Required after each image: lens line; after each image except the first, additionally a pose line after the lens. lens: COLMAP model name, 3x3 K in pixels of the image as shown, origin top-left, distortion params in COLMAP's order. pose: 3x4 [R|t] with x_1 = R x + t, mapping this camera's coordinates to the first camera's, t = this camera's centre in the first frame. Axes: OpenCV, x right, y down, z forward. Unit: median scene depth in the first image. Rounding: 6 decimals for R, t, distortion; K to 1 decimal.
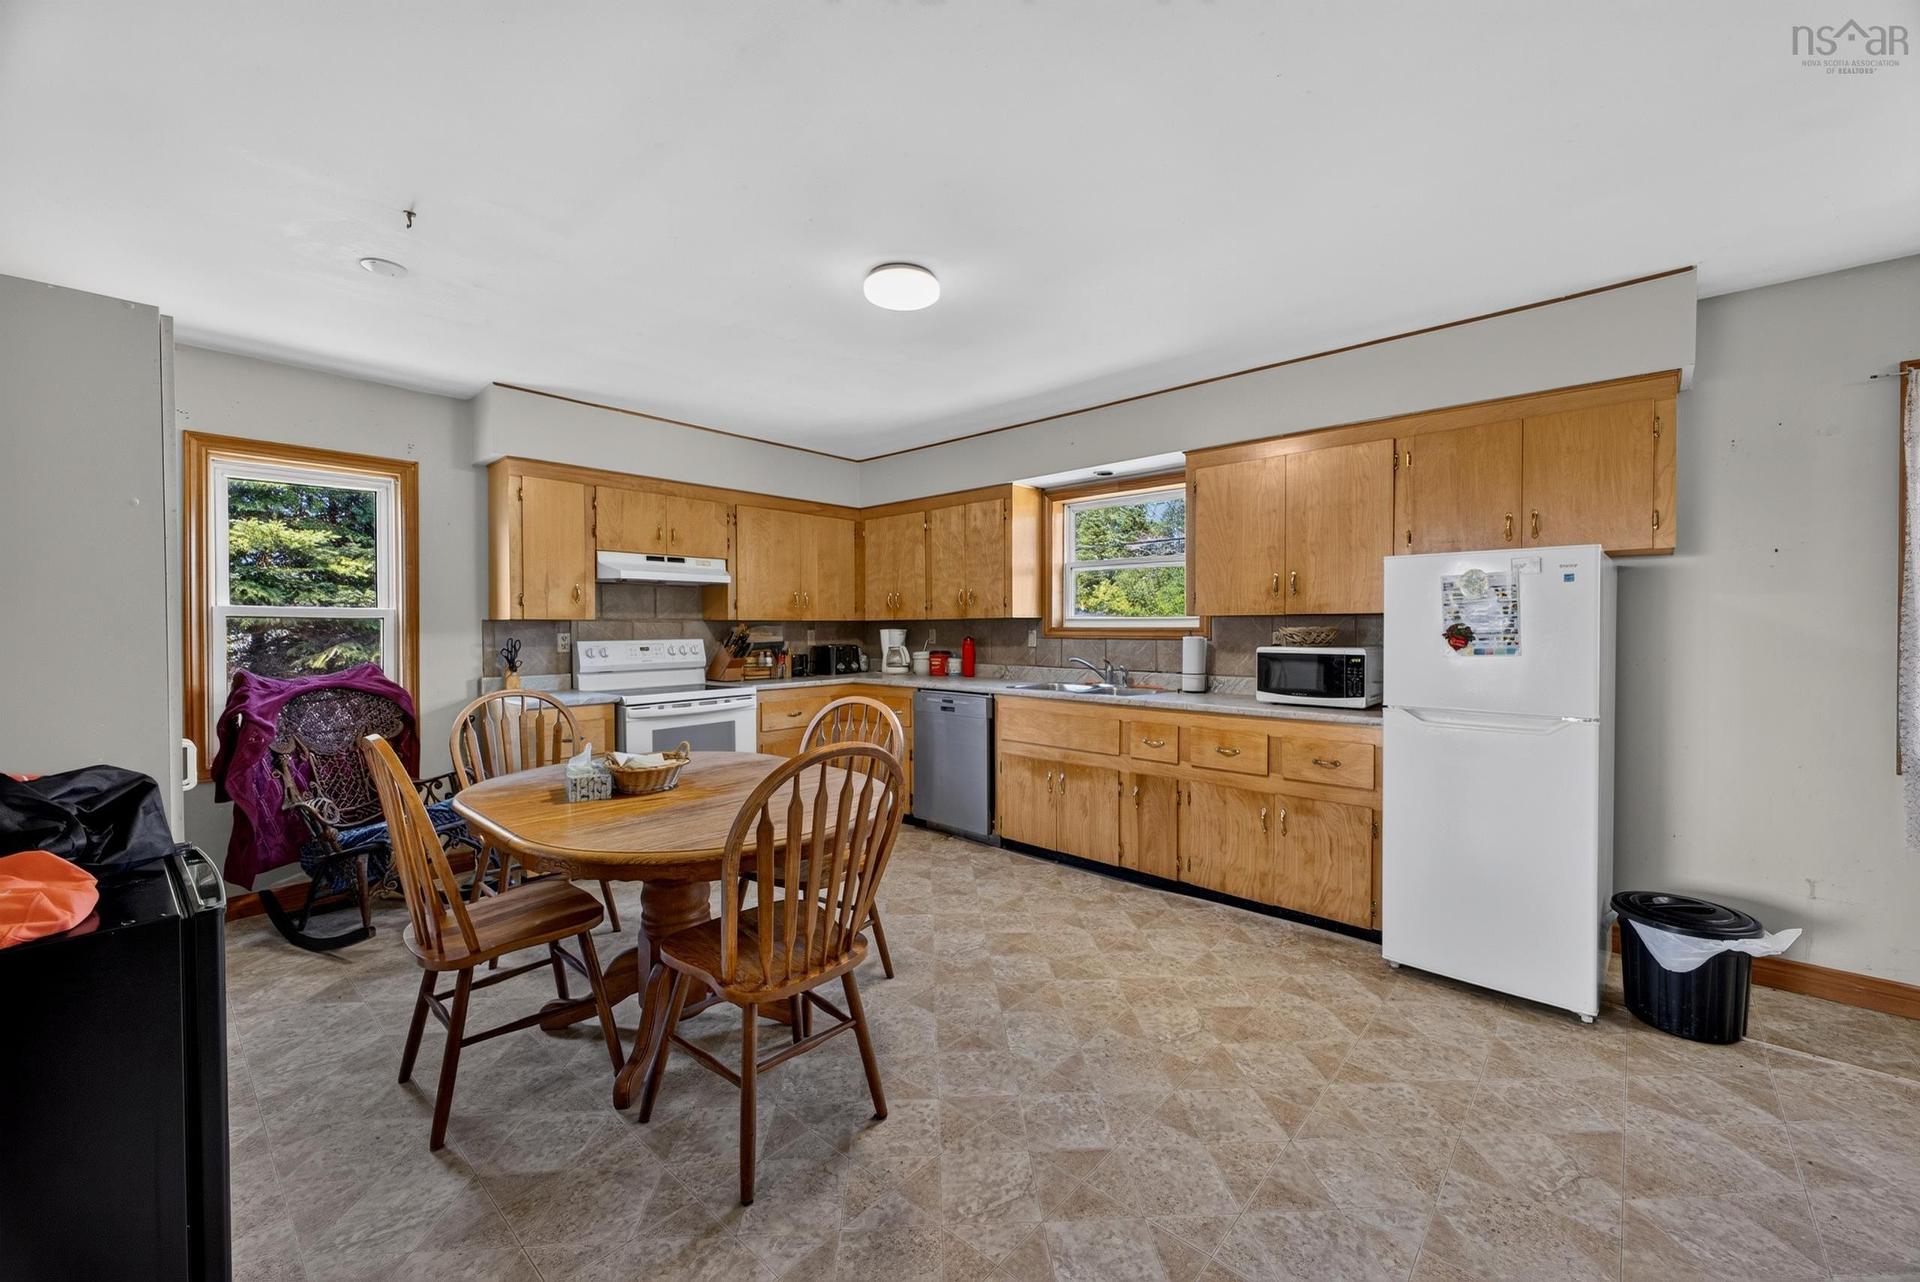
lens RADIAL K [[754.7, 0, 956.4], [0, 754.7, 636.3], [0, 0, 1]] dist [0.009794, -0.001892]
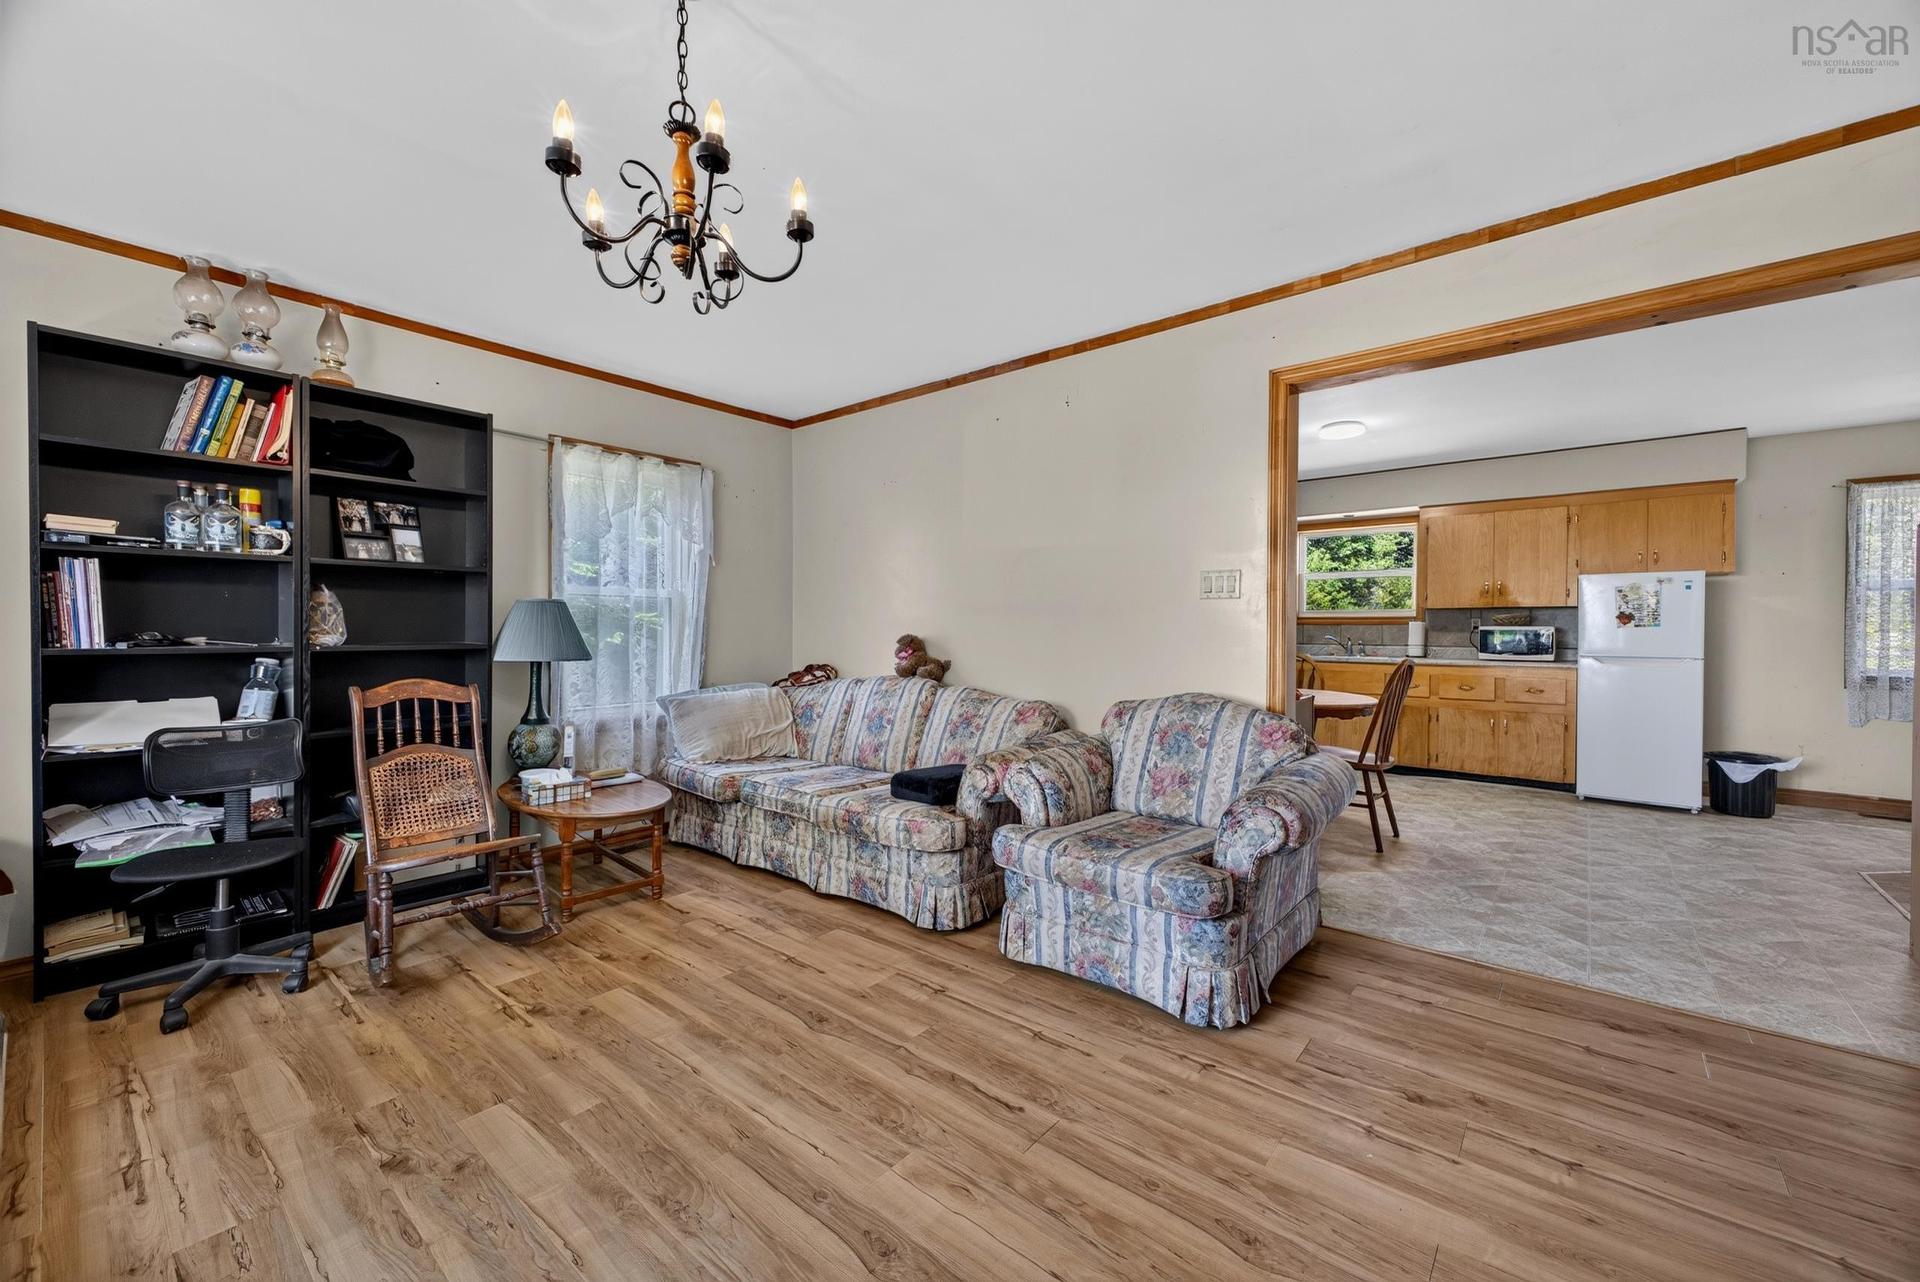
lens RADIAL K [[754.7, 0, 963.8], [0, 754.7, 638.4], [0, 0, 1]] dist [0.009794, -0.001892]
pose [[0.998904, 0.004069, 0.046637, -0.702881], [-0.004118, 0.999991, 0.000957, 0.036898], [-0.046632, -0.001148, 0.998911, -0.535359]]
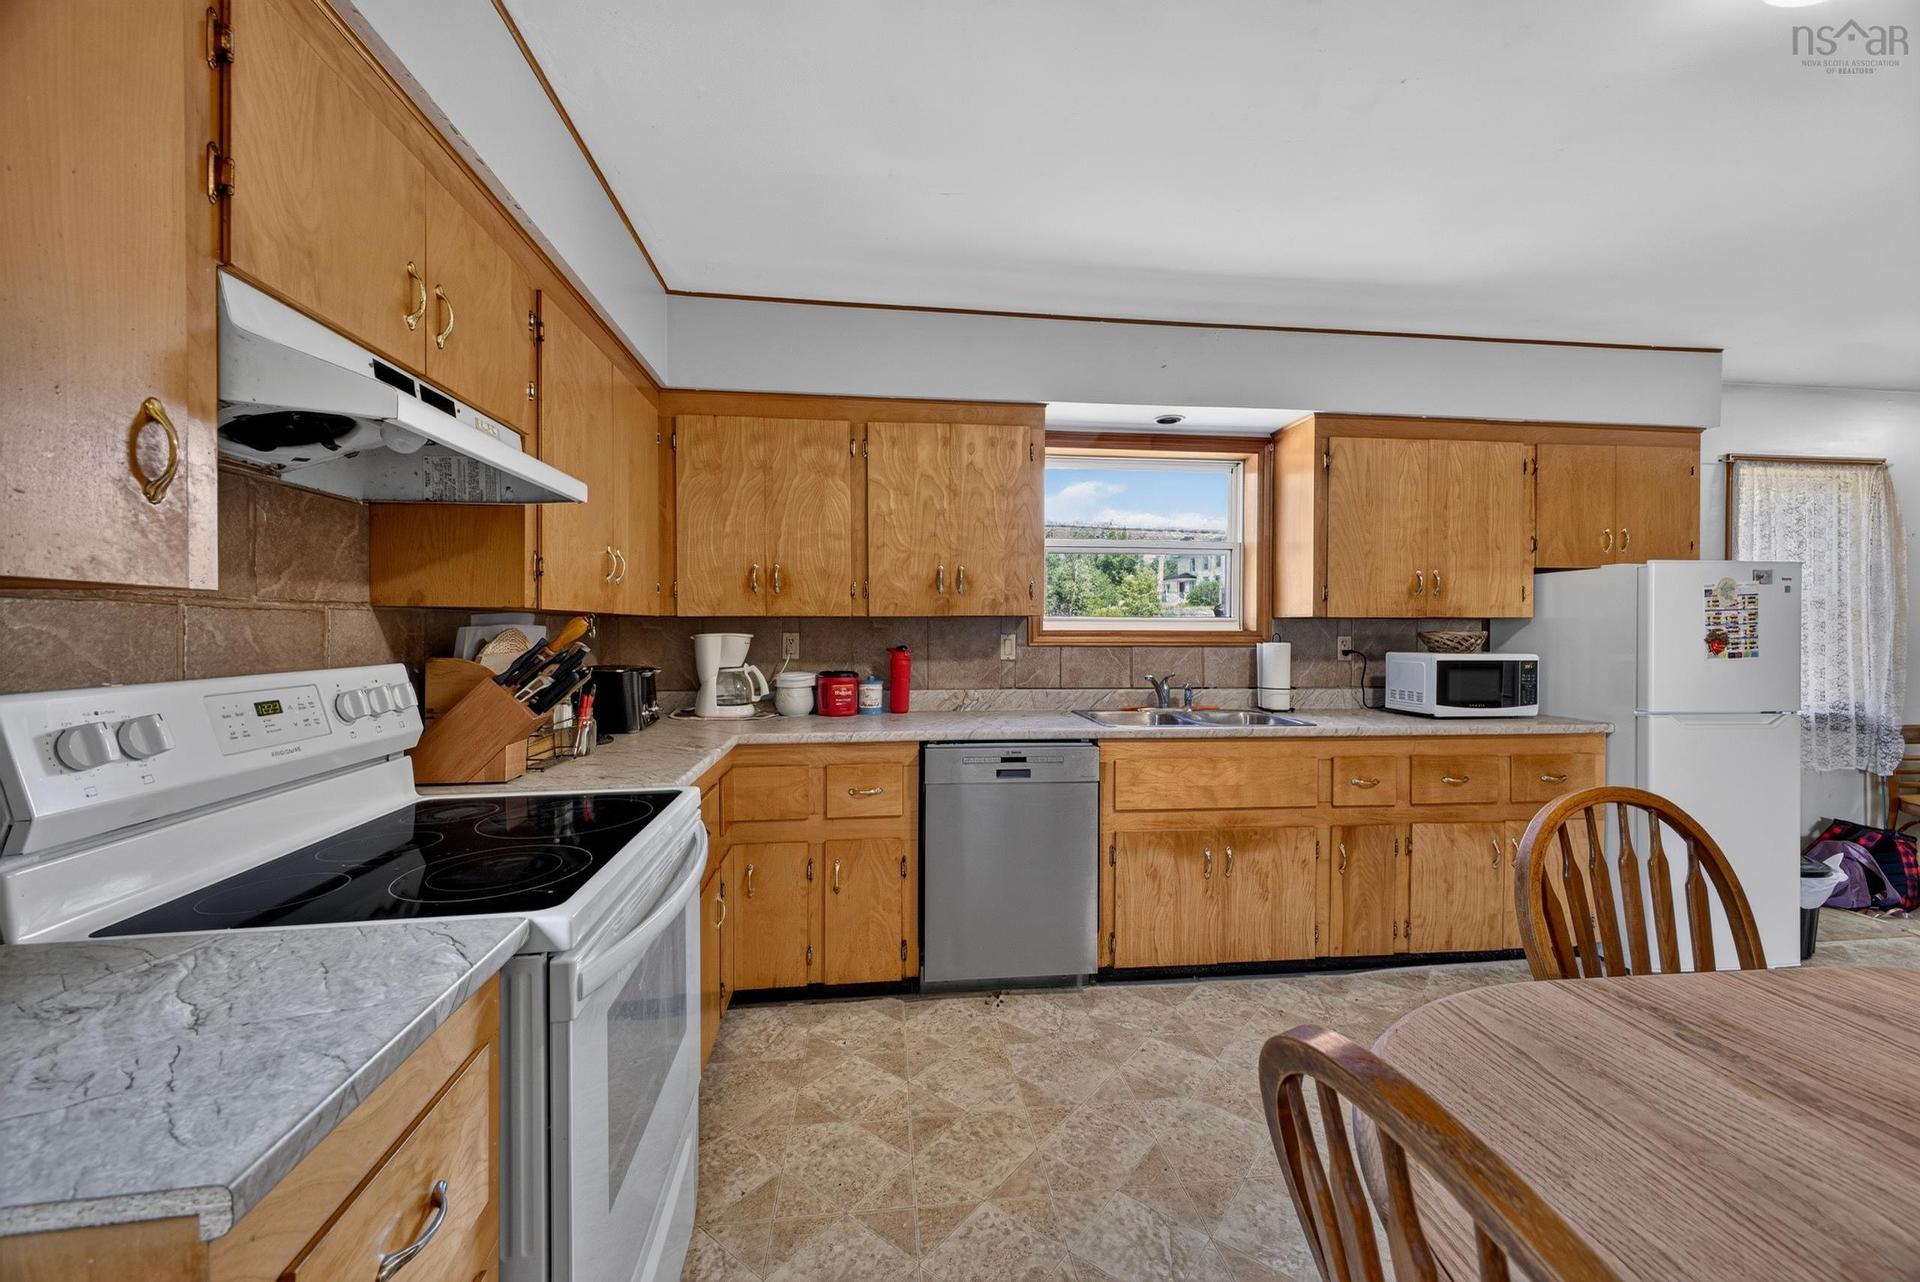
lens RADIAL K [[754.7, 0, 955.7], [0, 754.7, 632.6], [0, 0, 1]] dist [0.009794, -0.001892]
pose [[0.638733, 0.000437, 0.769428, -0.529728], [0.006405, 0.999962, -0.005885, -0.007776], [-0.769402, 0.008687, 0.638706, 0.738615]]
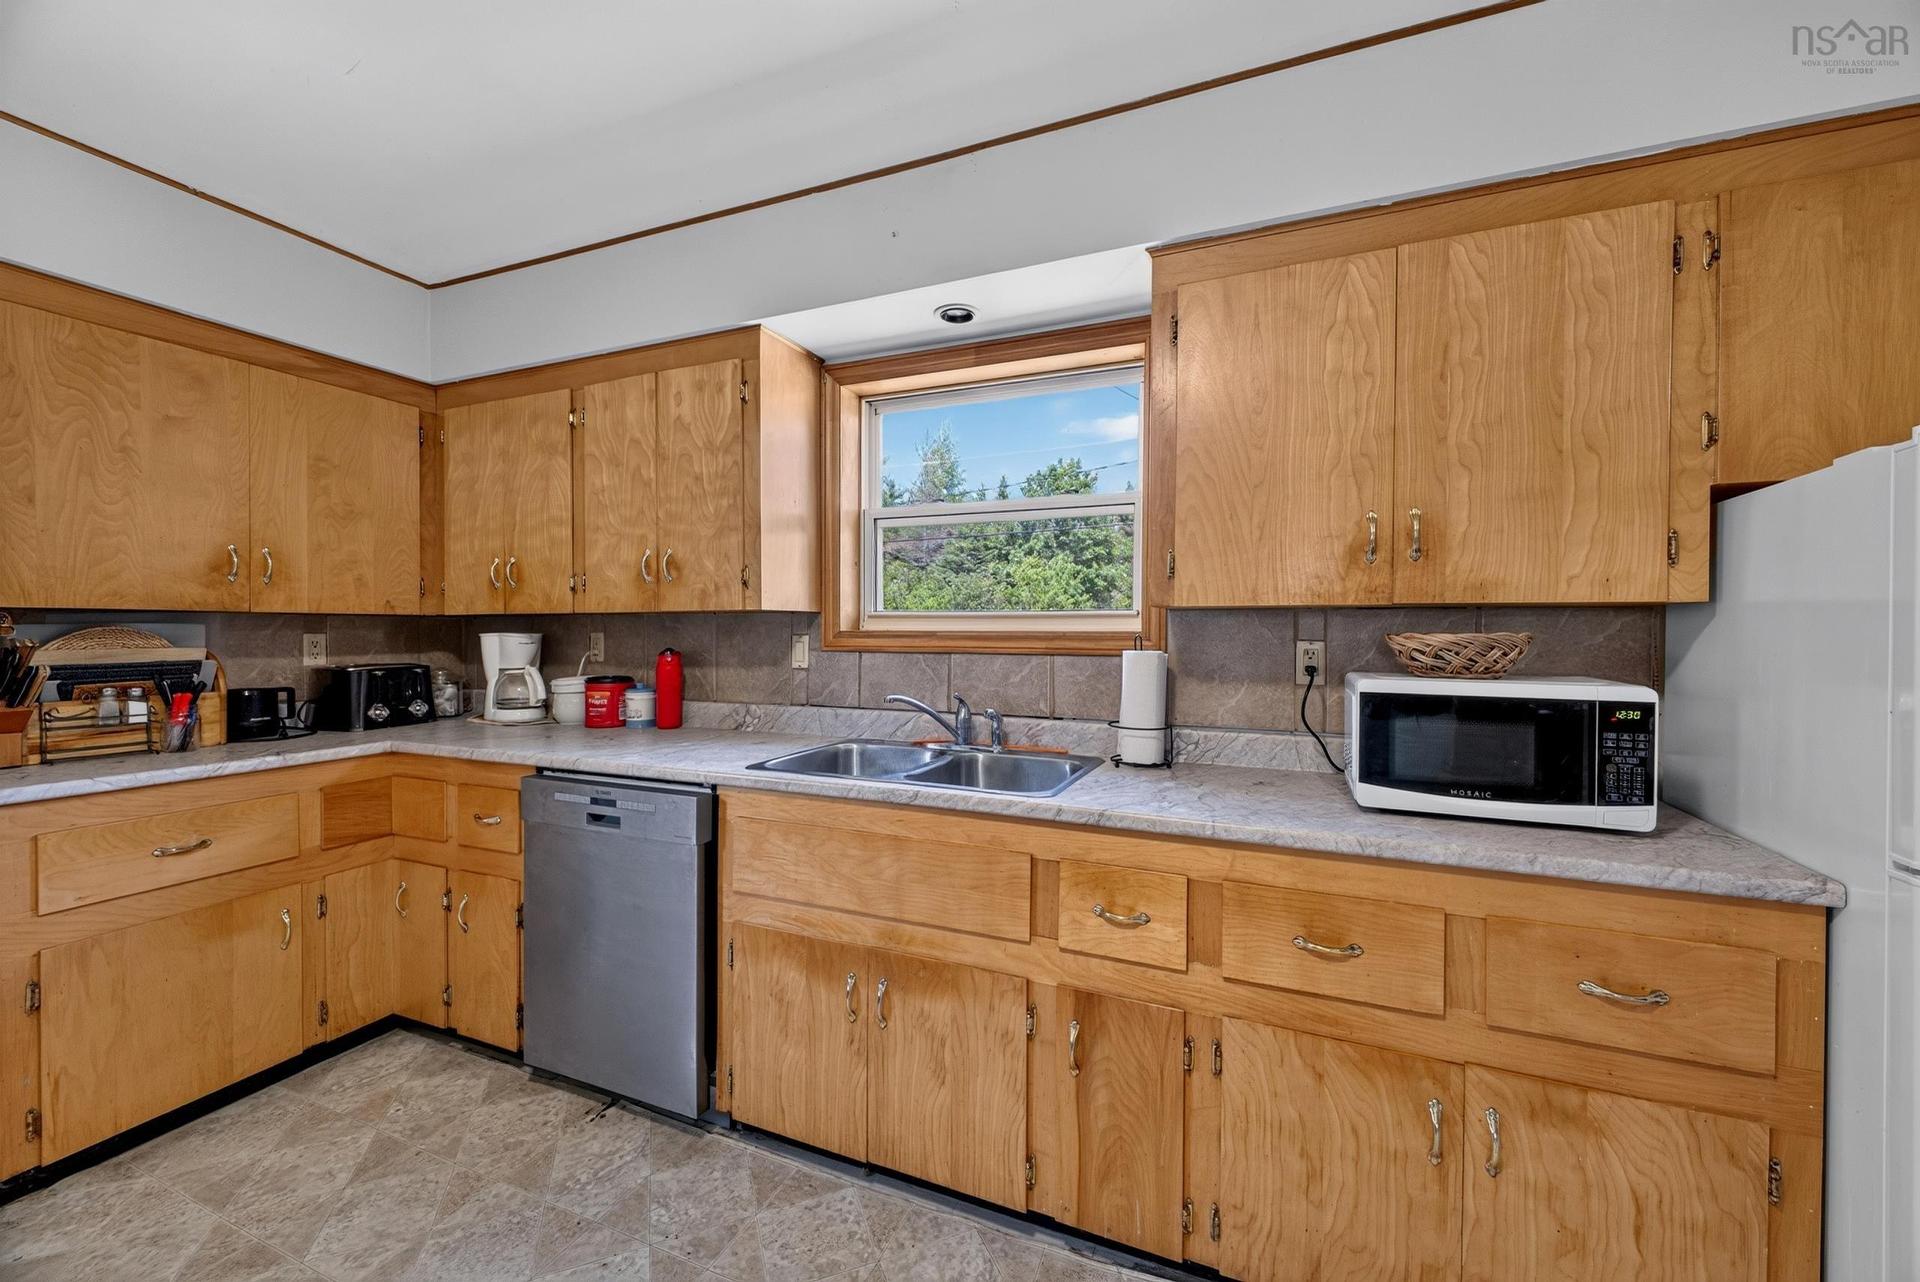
lens RADIAL K [[754.7, 0, 974.9], [0, 754.7, 634.7], [0, 0, 1]] dist [0.009794, -0.001892]
pose [[0.937088, 0.002880, 0.349081, 0.040146], [-0.000741, 0.999980, -0.006261, -0.006930], [-0.349092, 0.005608, 0.937072, 0.576141]]
